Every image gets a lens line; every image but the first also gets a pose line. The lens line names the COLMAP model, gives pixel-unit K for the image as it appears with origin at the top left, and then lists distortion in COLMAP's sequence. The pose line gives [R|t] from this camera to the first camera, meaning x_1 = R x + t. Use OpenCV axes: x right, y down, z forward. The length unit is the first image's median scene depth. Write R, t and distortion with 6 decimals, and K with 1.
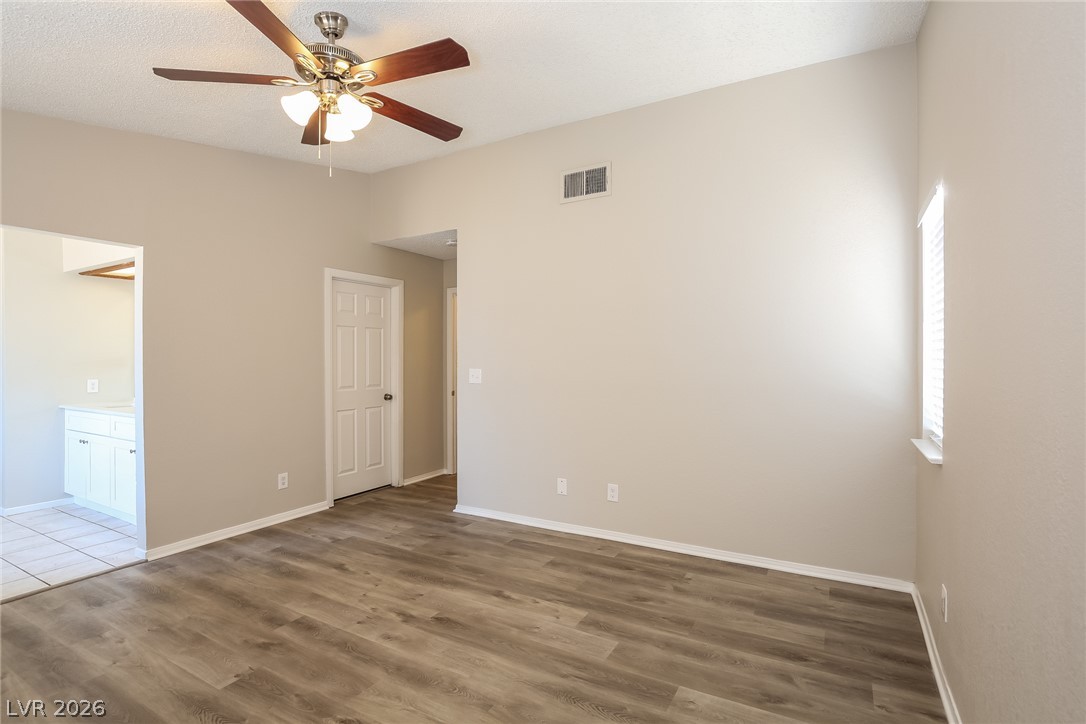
lens RADIAL K [[514.9, 0, 548.6], [0, 514.9, 356.0], [0, 0, 1]] dist [-0.017398, 0.000894]
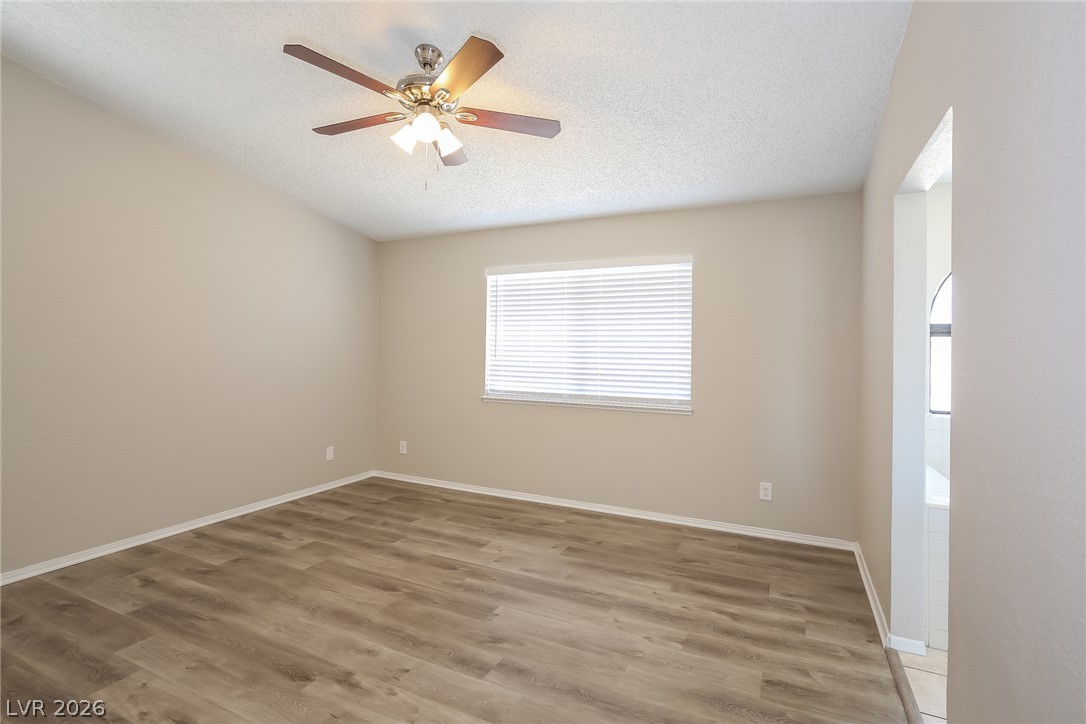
lens RADIAL K [[514.9, 0, 548.6], [0, 514.9, 356.0], [0, 0, 1]] dist [-0.017398, 0.000894]
pose [[-0.997936, -0.013517, -0.062772, -0.582004], [-0.013151, 0.999894, -0.006231, 0.023488], [0.062849, -0.005393, -0.998008, 1.979469]]
